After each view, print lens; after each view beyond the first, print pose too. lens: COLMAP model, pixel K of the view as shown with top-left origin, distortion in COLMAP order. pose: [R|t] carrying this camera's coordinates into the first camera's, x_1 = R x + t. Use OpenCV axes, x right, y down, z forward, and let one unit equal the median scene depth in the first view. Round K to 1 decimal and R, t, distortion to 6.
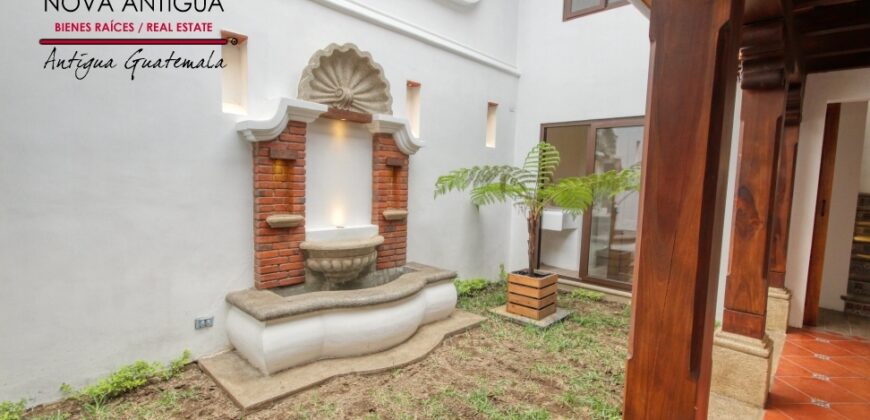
lens RADIAL K [[402.7, 0, 439.1], [0, 402.7, 215.5], [0, 0, 1]] dist [-0.002494, 0.000226]
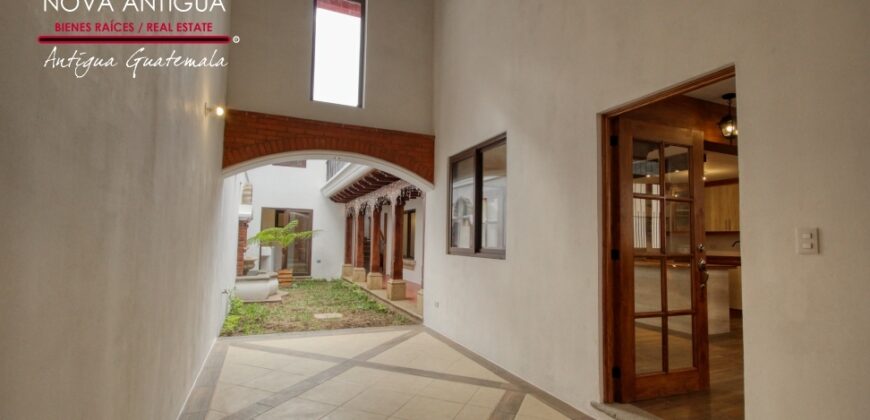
lens RADIAL K [[402.7, 0, 439.1], [0, 402.7, 215.5], [0, 0, 1]] dist [-0.002494, 0.000226]
pose [[0.385561, 0.032944, 0.922094, -2.154283], [0.073262, 0.995114, -0.066186, 0.053595], [-0.919769, 0.093073, 0.381263, -1.115634]]
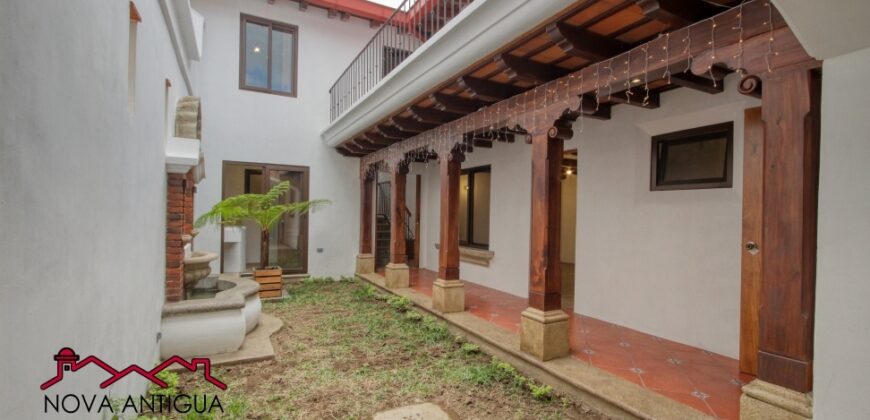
lens RADIAL K [[402.7, 0, 439.1], [0, 402.7, 215.5], [0, 0, 1]] dist [-0.002494, 0.000226]
pose [[0.314009, -0.026022, 0.949063, -1.165335], [0.072101, 0.997391, 0.003492, -0.008298], [-0.946678, 0.067332, 0.315066, -0.077786]]
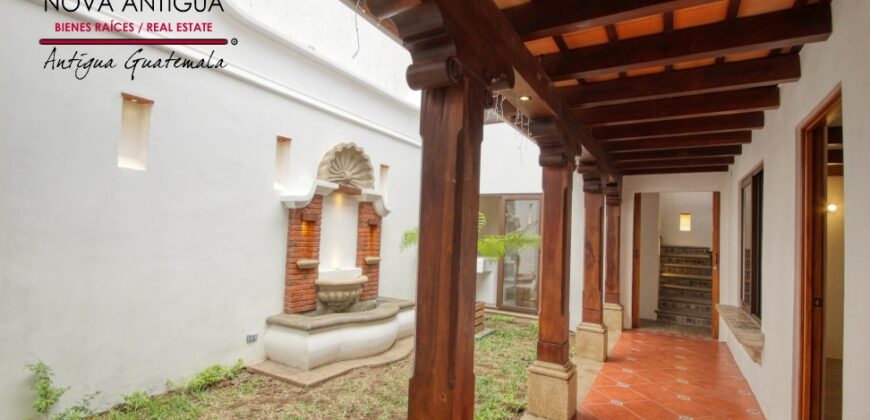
lens RADIAL K [[402.7, 0, 439.1], [0, 402.7, 215.5], [0, 0, 1]] dist [-0.002494, 0.000226]
pose [[0.971654, 0.020831, 0.235487, -0.250167], [0.008969, 0.992145, -0.124771, 0.022962], [-0.236237, 0.123346, 0.963835, -0.455214]]
